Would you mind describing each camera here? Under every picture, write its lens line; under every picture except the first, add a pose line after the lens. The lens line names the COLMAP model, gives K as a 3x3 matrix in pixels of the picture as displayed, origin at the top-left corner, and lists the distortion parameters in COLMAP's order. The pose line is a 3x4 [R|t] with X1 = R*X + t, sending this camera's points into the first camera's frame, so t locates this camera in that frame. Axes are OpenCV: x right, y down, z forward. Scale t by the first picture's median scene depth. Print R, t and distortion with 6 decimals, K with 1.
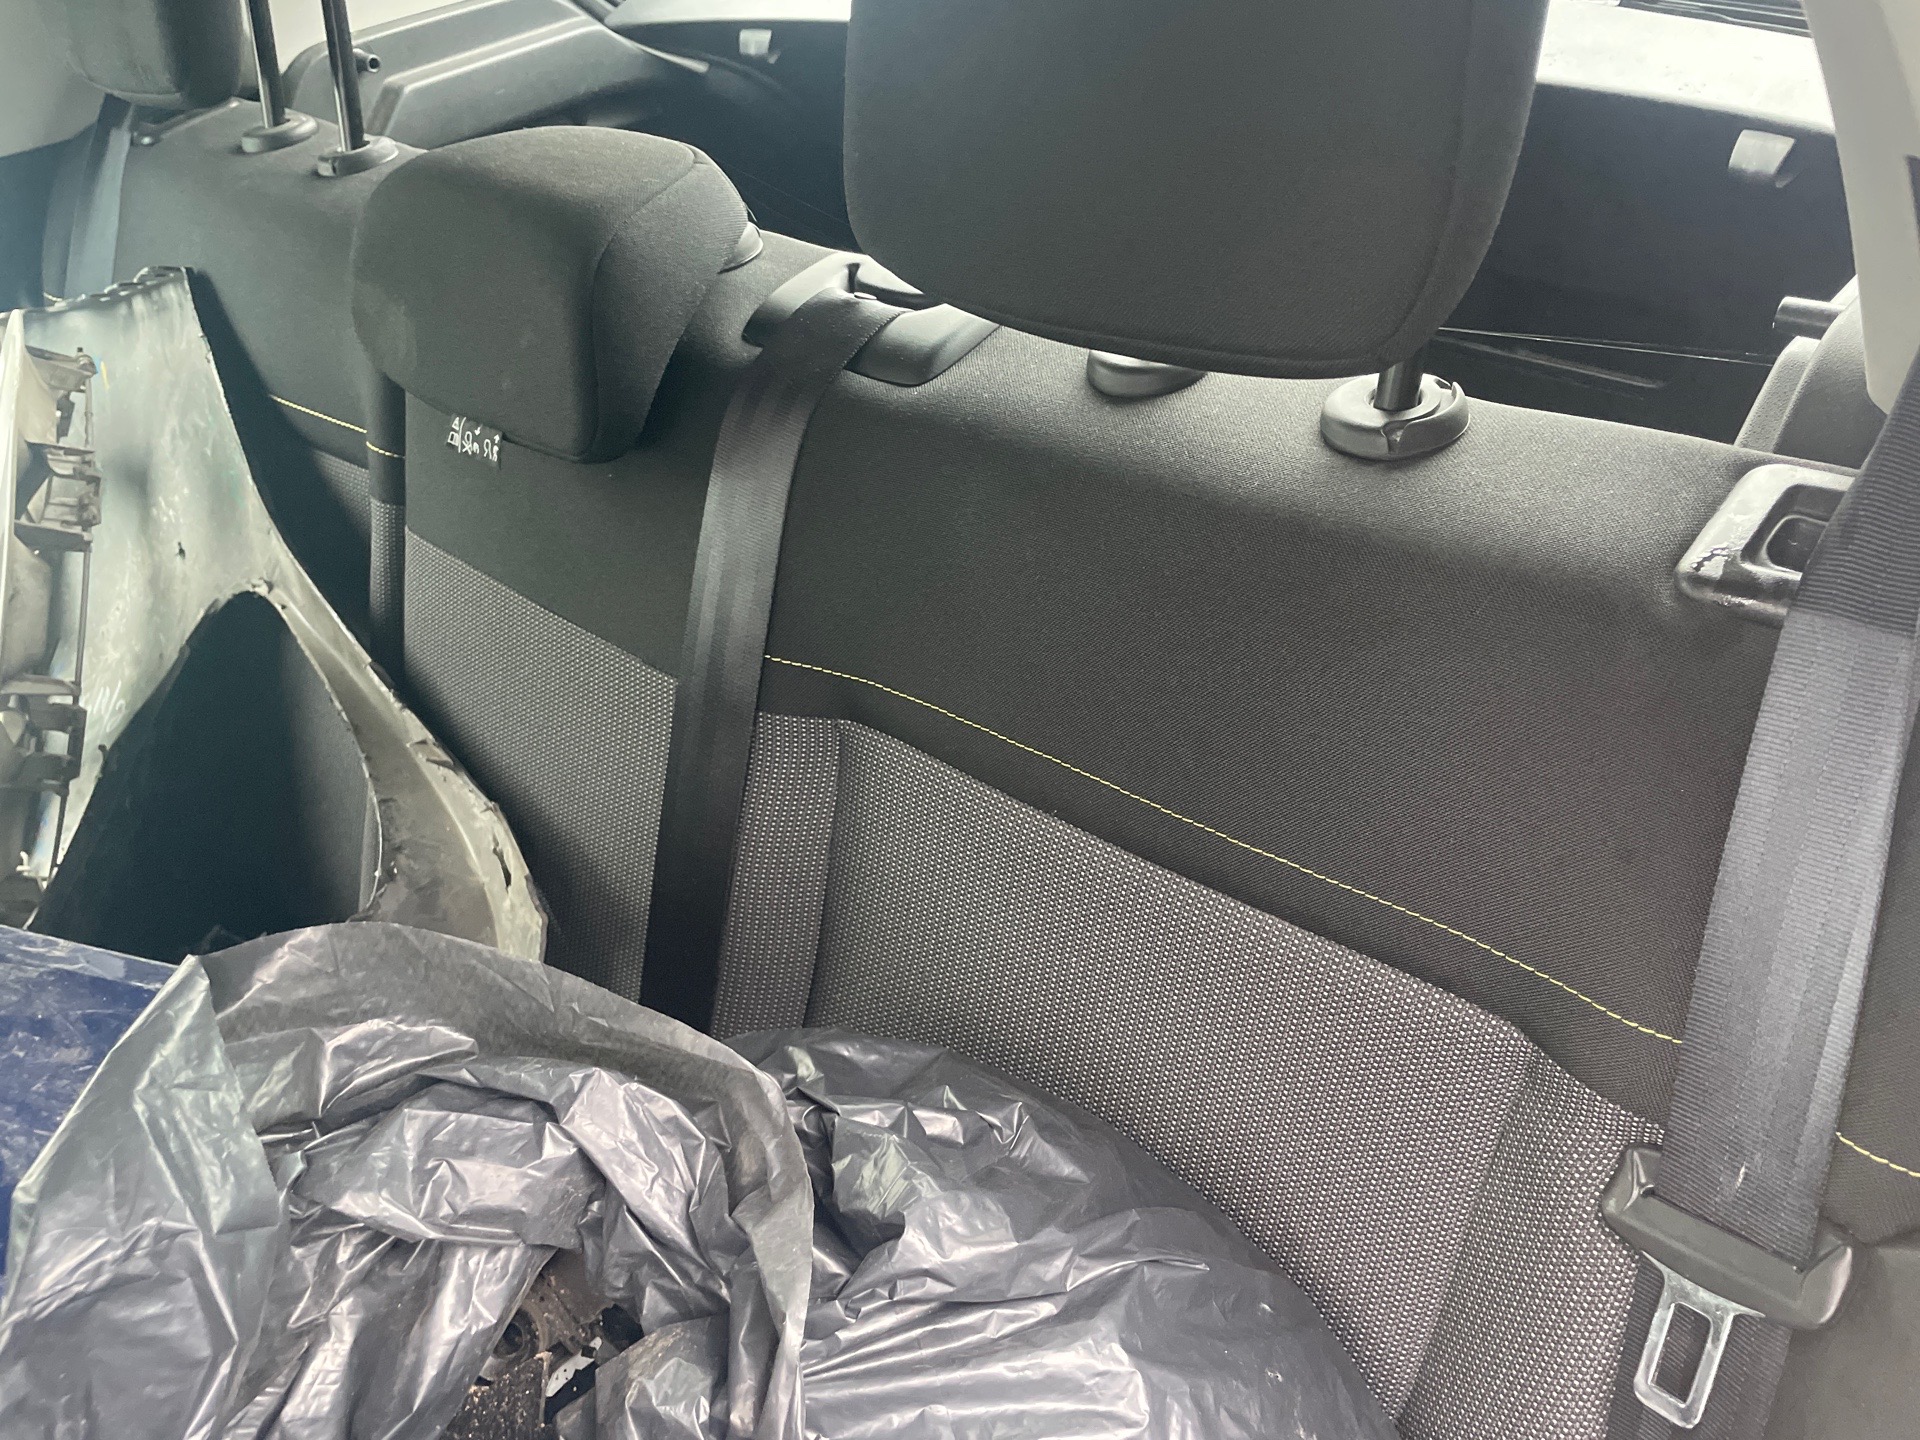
lens RADIAL K [[1446.8, 0, 967.1], [0, 1446.8, 709.3], [0, 0, 1]] dist [0.081667, -0.107289]
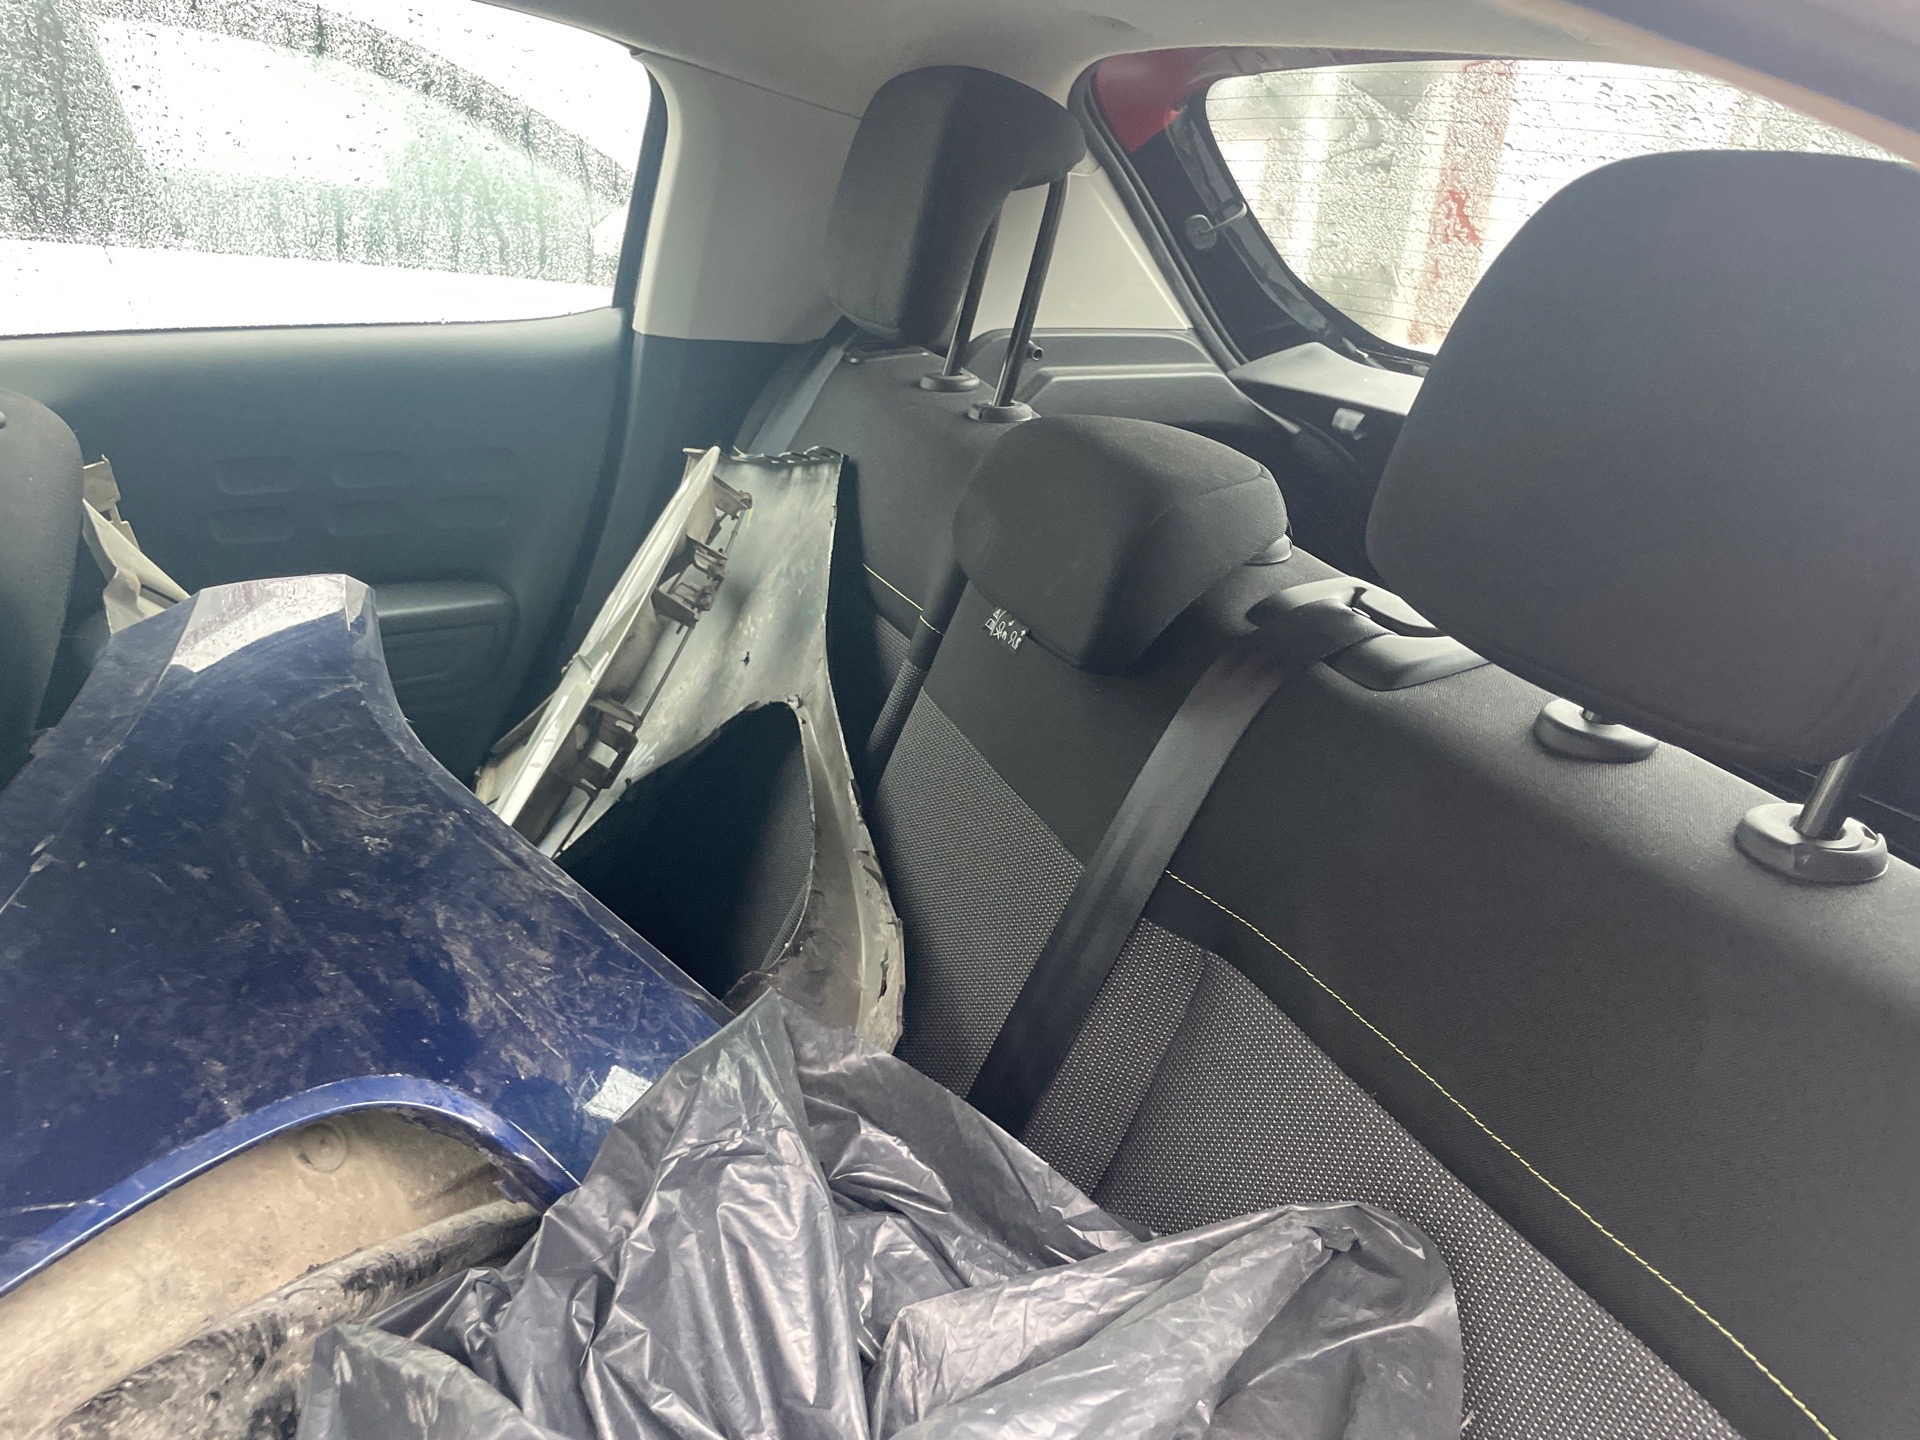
lens RADIAL K [[1447.4, 0, 998.3], [0, 1447.4, 683.1], [0, 0, 1]] dist [0.081143, -0.095982]
pose [[0.899771, 0.313966, -0.303046, 0.030717], [-0.378868, 0.906655, -0.185566, 0.071774], [0.216497, 0.281782, 0.934734, -0.097102]]
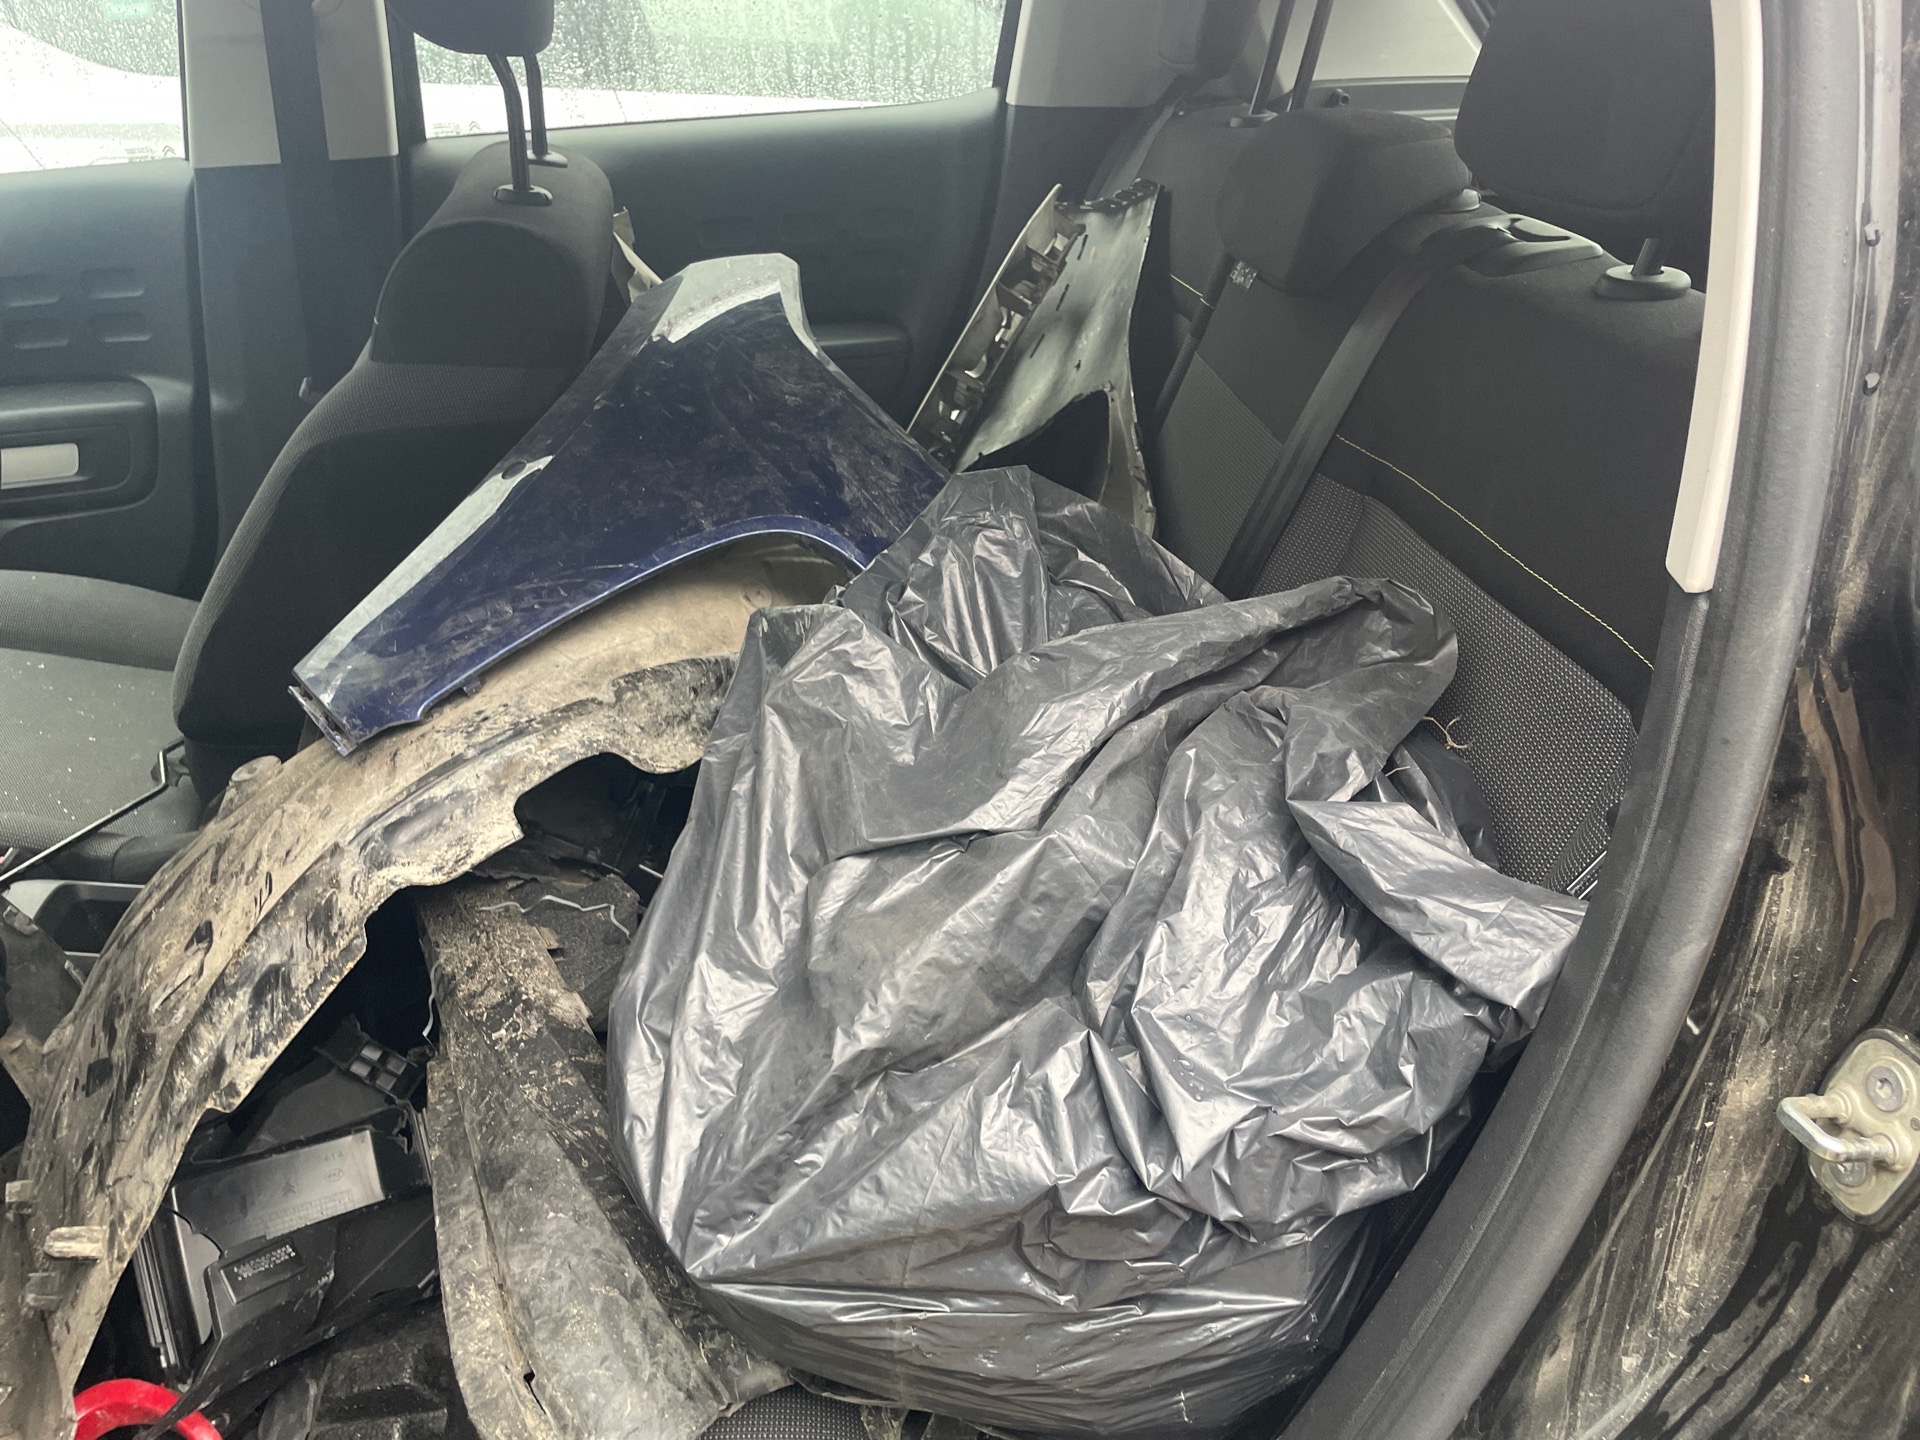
lens RADIAL K [[1425.0, 0, 987.3], [0, 1425.0, 653.7], [0, 0, 1]] dist [0.116320, -0.225633]
pose [[0.766168, 0.383628, -0.515573, 0.345560], [-0.445870, 0.895091, 0.003434, 0.254322], [0.462803, 0.227247, 0.856839, -0.305998]]
